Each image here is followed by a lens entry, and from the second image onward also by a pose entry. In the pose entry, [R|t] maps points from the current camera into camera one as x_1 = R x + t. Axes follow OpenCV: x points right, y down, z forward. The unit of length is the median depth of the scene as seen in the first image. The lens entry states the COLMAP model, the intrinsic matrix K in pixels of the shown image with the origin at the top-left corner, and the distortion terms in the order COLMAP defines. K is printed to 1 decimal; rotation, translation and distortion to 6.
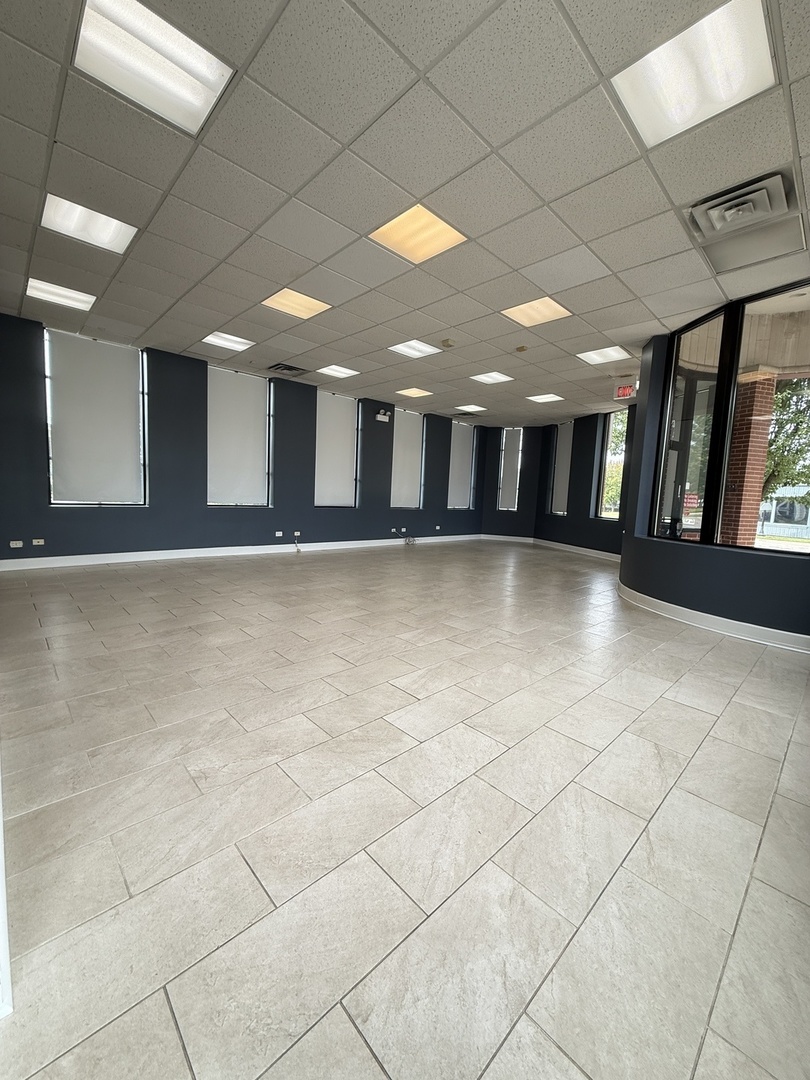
lens RADIAL K [[428.5, 0, 403.8], [0, 428.5, 537.7], [0, 0, 1]] dist [0.000638, 0.000043]
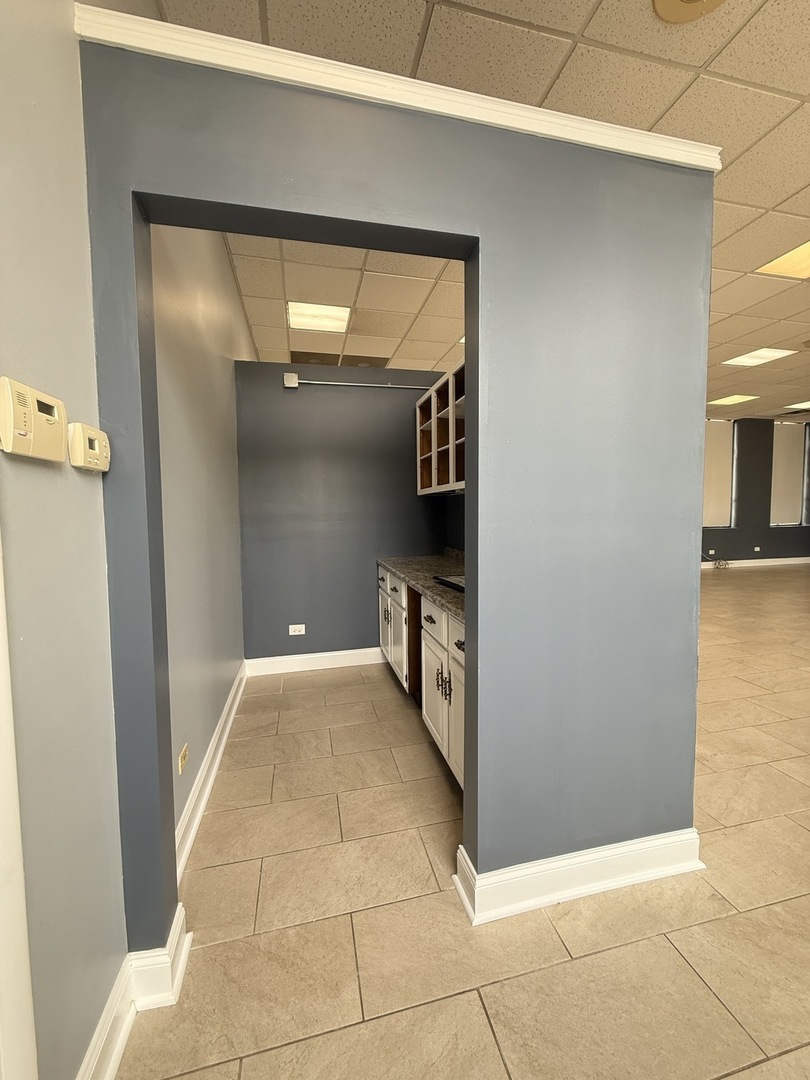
lens RADIAL K [[428.5, 0, 406.2], [0, 428.5, 537.6], [0, 0, 1]] dist [0.000638, 0.000043]
pose [[0.861462, -0.023868, -0.507261, -0.277154], [-0.001363, 0.998783, -0.049310, -0.010925], [0.507821, 0.043170, 0.860380, -0.264959]]
